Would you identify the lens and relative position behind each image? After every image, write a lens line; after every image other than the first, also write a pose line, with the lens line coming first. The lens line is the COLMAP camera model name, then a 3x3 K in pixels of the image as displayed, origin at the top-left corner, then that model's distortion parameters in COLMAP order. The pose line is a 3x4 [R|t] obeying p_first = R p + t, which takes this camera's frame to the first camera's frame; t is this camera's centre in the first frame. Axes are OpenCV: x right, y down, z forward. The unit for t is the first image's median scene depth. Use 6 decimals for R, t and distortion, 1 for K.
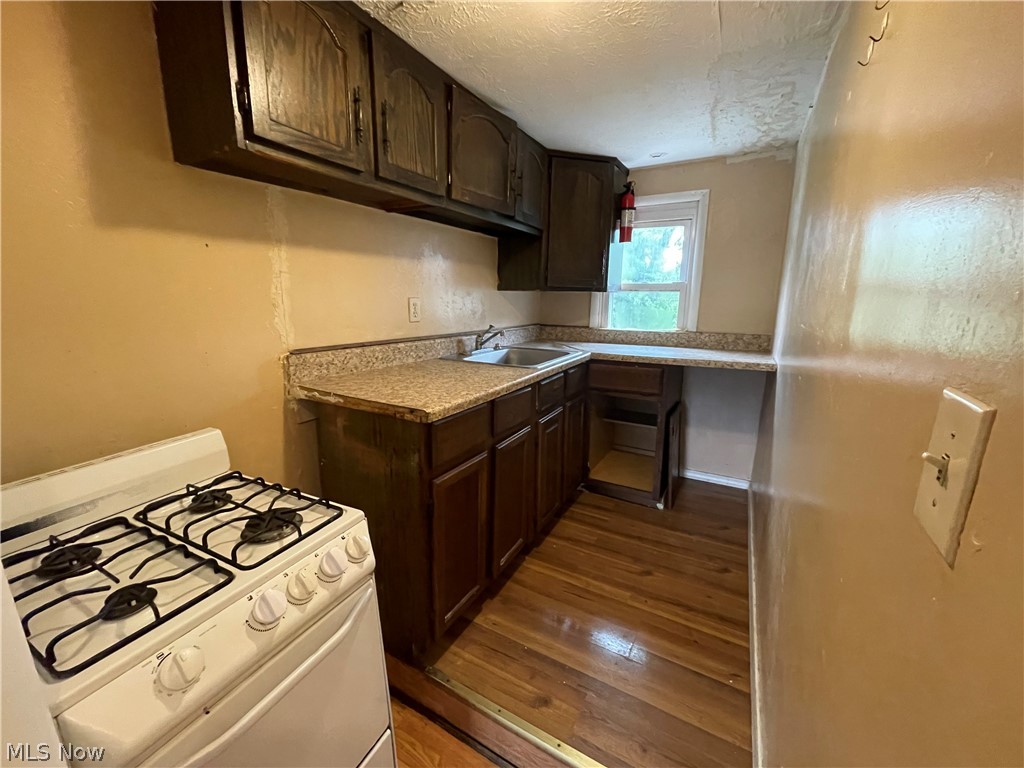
lens RADIAL K [[419.1, 0, 512.0], [0, 419.1, 384.0], [0, 0, 1]] dist [-0.001471, 0.000271]
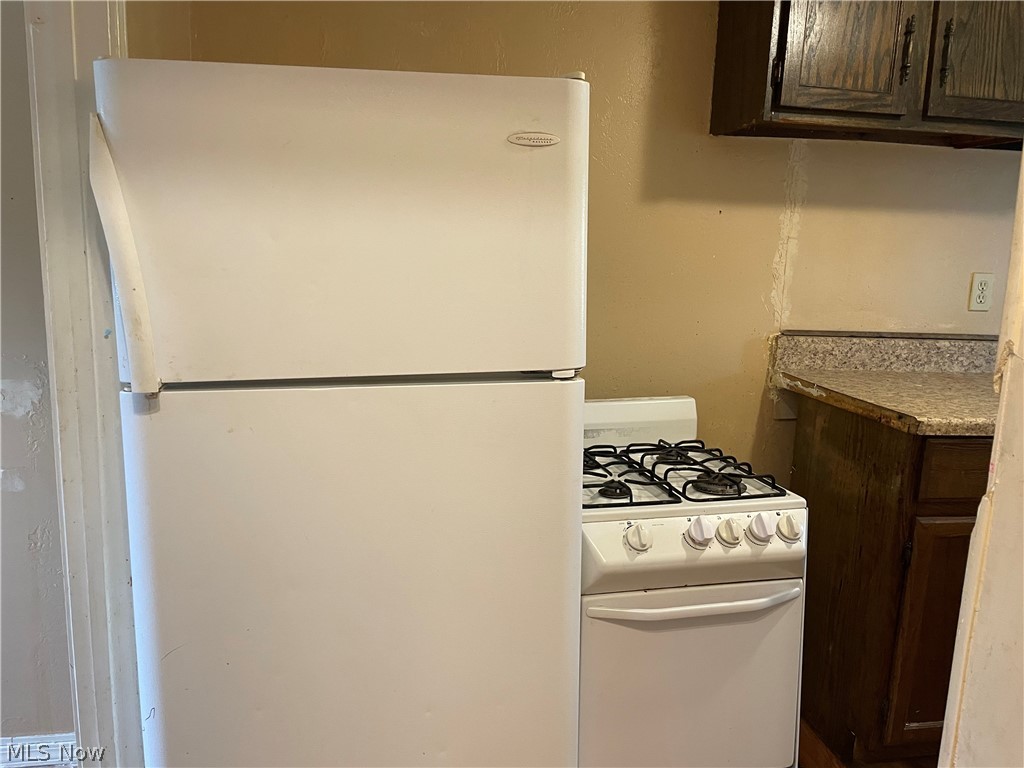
lens RADIAL K [[784.7, 0, 512.0], [0, 784.7, 384.0], [0, 0, 1]] dist [-0.001736, -0.006889]
pose [[0.643518, 0.144042, -0.751756, 0.353110], [-0.183740, 0.982487, 0.030967, 0.085064], [0.743051, 0.118199, 0.658714, -0.467469]]
